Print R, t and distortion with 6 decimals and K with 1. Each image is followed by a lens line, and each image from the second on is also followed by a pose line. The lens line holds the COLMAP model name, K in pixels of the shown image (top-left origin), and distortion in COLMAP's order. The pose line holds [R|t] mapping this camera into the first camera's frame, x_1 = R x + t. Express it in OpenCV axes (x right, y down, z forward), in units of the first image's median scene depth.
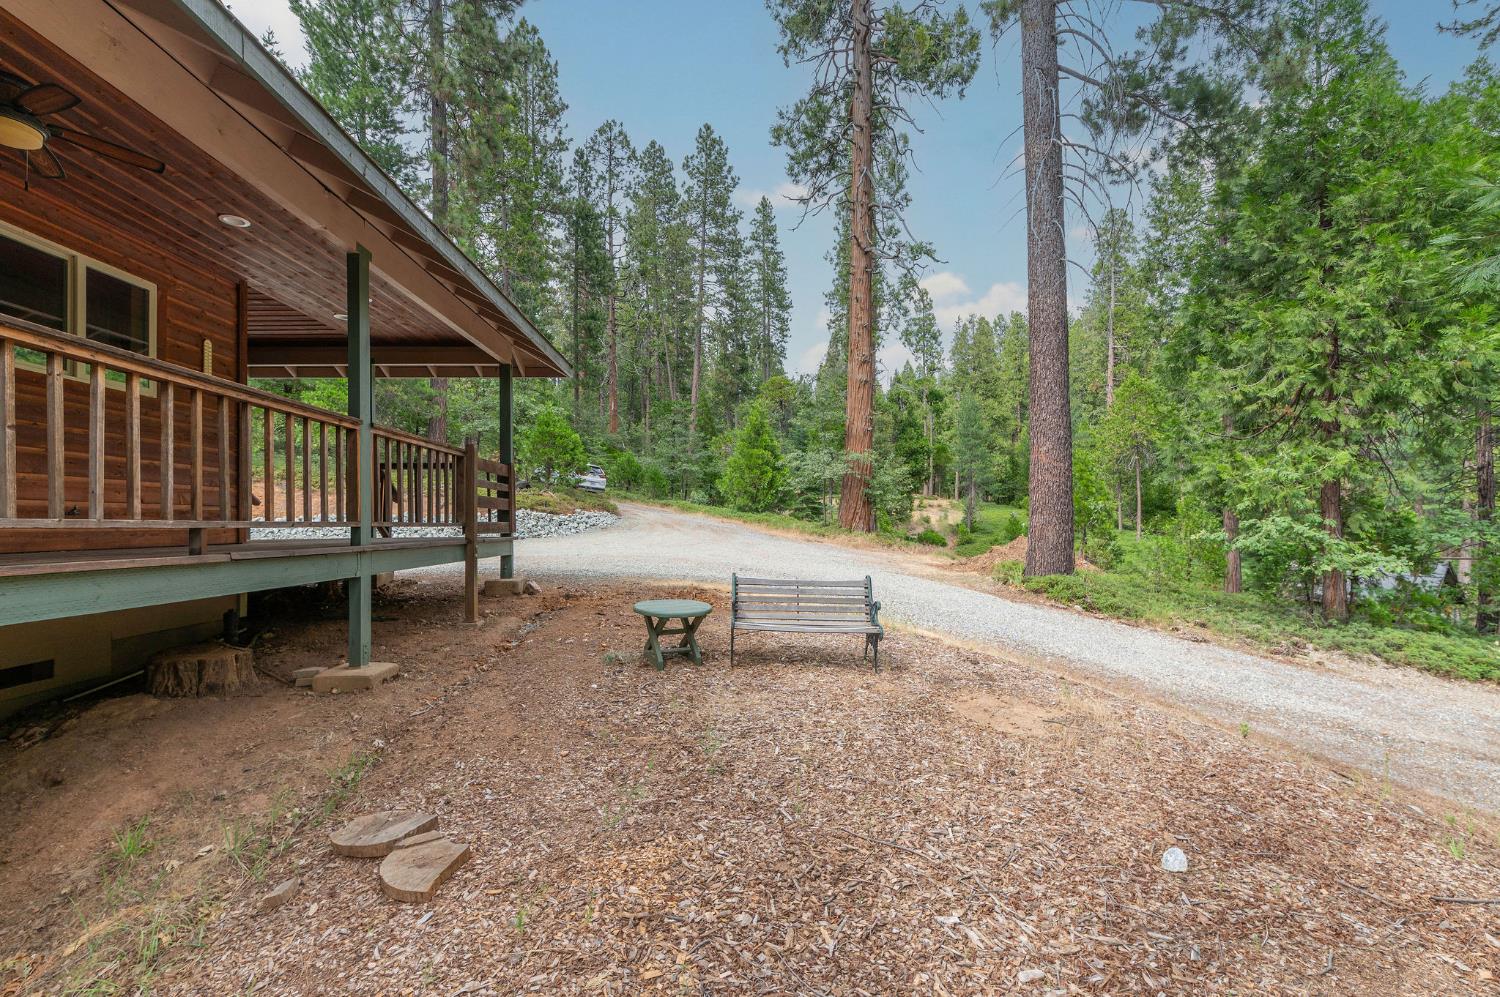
lens RADIAL K [[646.9, 0, 763.2], [0, 646.9, 507.2], [0, 0, 1]] dist [0.001415, 0.000092]
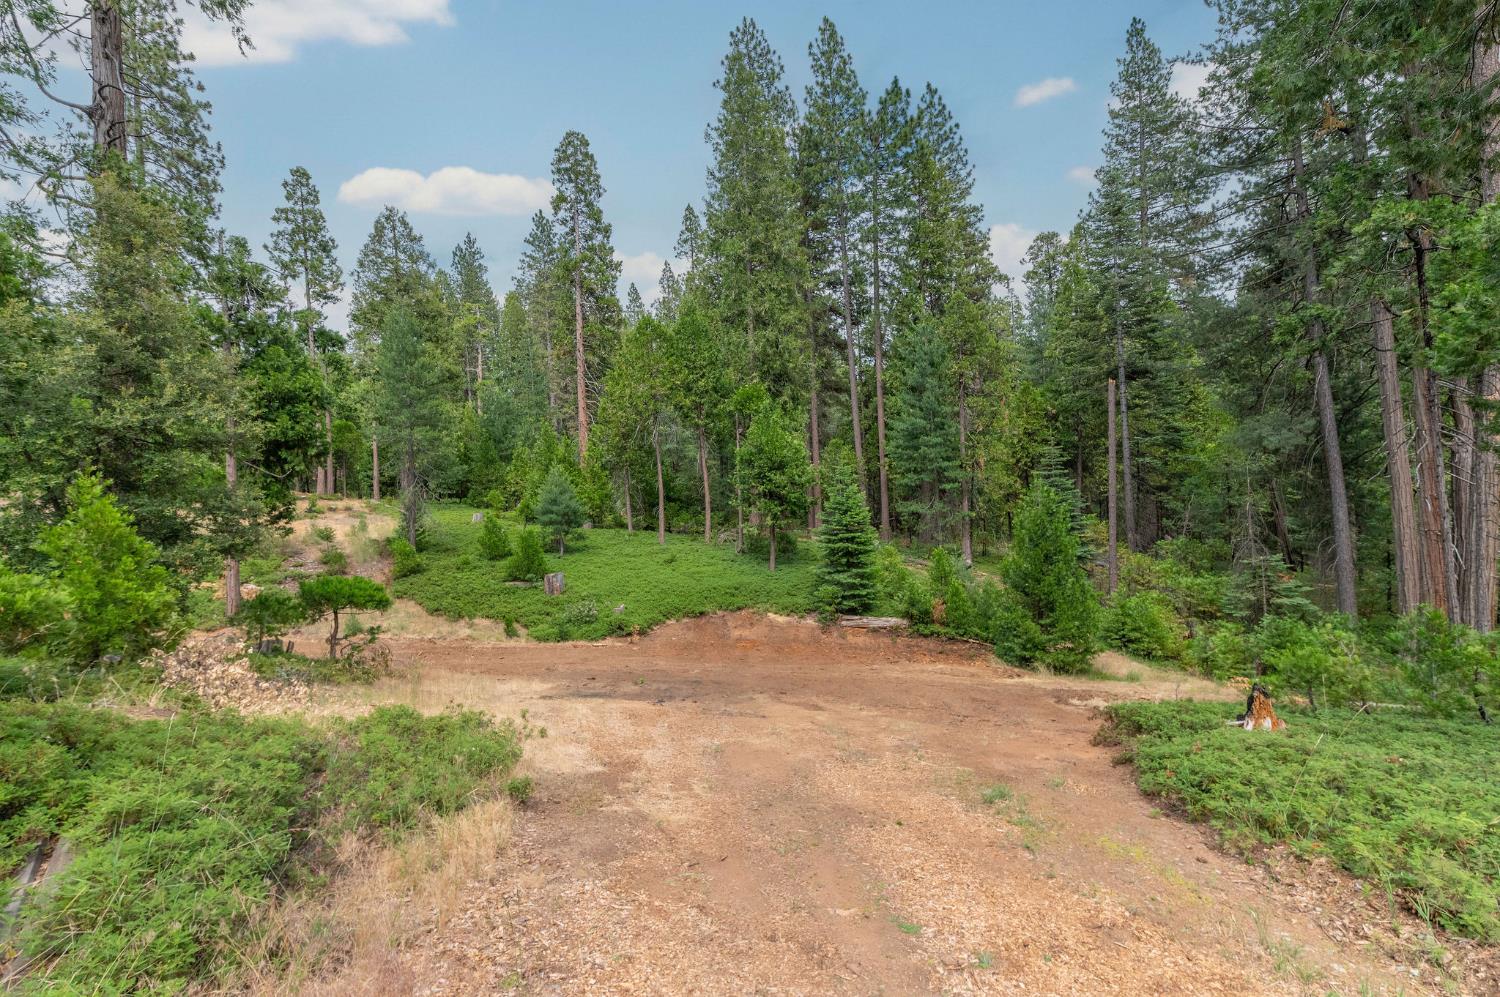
lens RADIAL K [[646.9, 0, 754.5], [0, 646.9, 505.8], [0, 0, 1]] dist [0.001415, 0.000092]
pose [[0.672112, -0.038872, 0.739428, 0.104317], [0.041061, 0.999041, 0.015197, 0.001894], [-0.739310, 0.020147, 0.673064, 0.407395]]
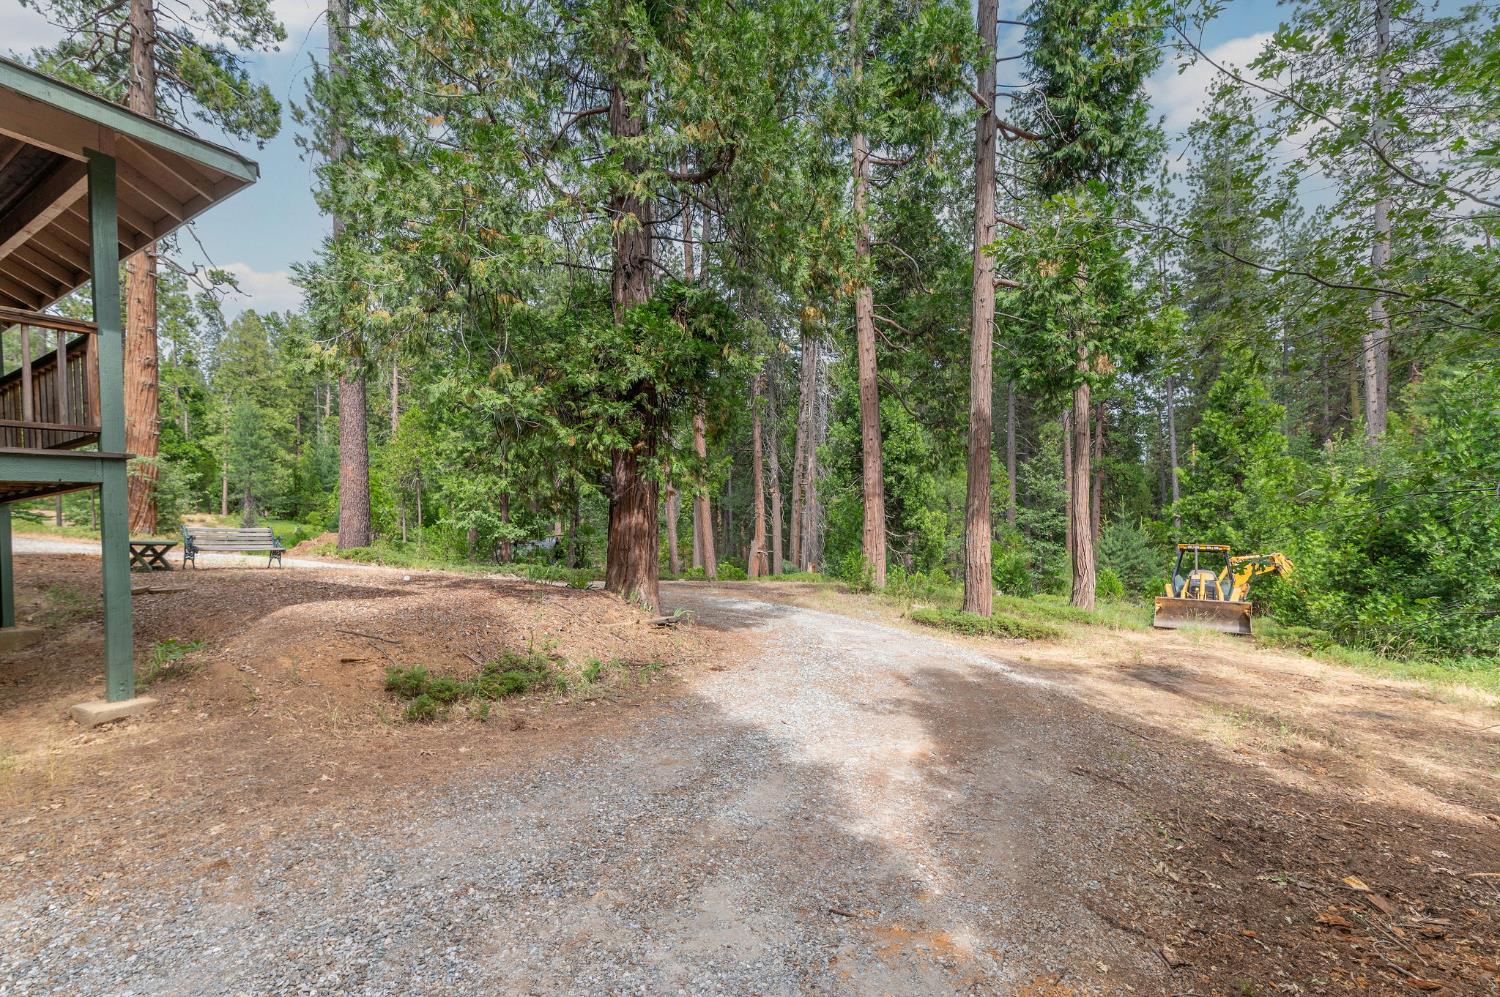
lens RADIAL K [[646.9, 0, 727.1], [0, 646.9, 533.4], [0, 0, 1]] dist [0.001415, 0.000092]
pose [[0.569865, -0.008104, 0.821698, -0.059673], [0.000485, 0.999955, 0.009526, 0.009714], [-0.821738, -0.005030, 0.569843, -0.114249]]
